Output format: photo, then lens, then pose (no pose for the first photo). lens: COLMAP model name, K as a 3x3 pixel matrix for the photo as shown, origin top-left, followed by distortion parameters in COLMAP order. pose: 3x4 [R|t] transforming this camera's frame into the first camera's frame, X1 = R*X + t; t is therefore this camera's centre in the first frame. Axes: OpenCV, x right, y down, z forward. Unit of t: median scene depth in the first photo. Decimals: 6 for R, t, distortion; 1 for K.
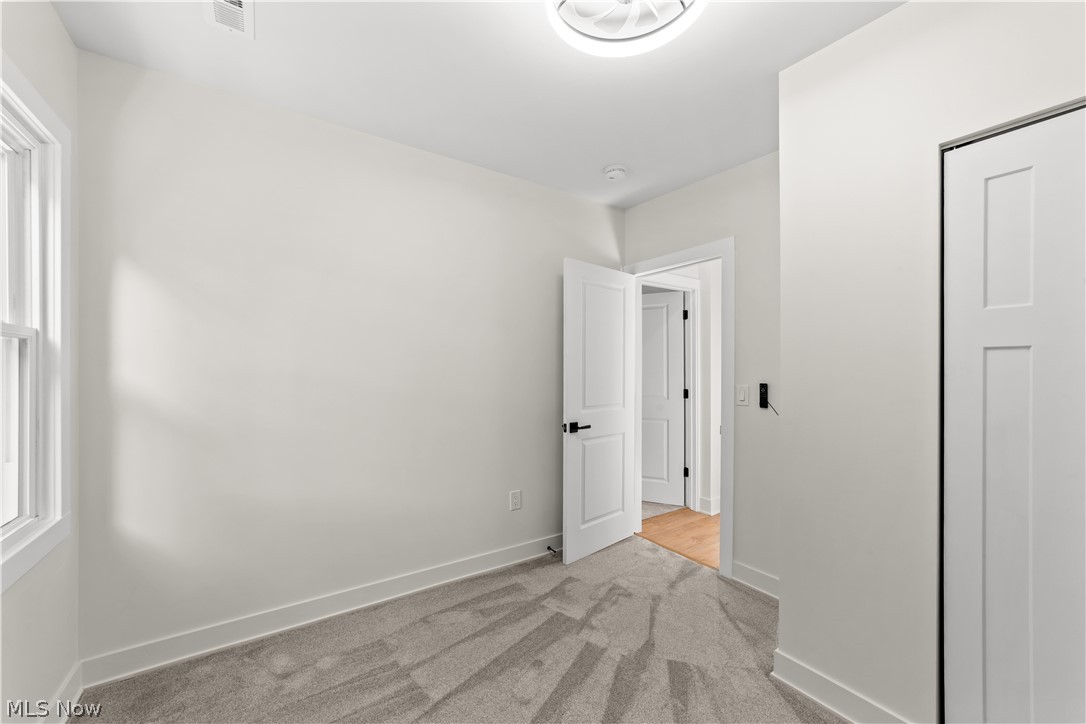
lens RADIAL K [[426.7, 0, 544.0], [0, 426.7, 367.7], [0, 0, 1]] dist [-0.000496, -0.000020]
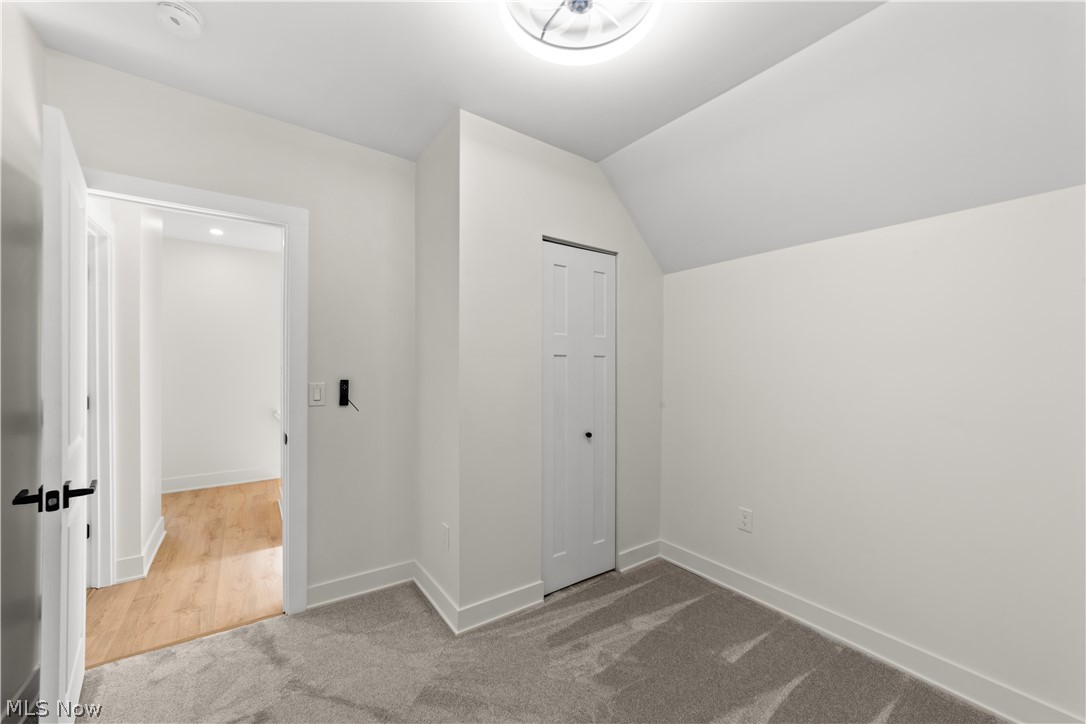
lens RADIAL K [[416.1, 0, 539.8], [0, 416.1, 363.4], [0, 0, 1]] dist [0.000082, 0.000123]
pose [[-0.005415, -0.004886, 0.999973, -0.395327], [-0.012659, 0.999908, 0.004818, -0.009484], [-0.999905, -0.012633, -0.005477, 0.537947]]
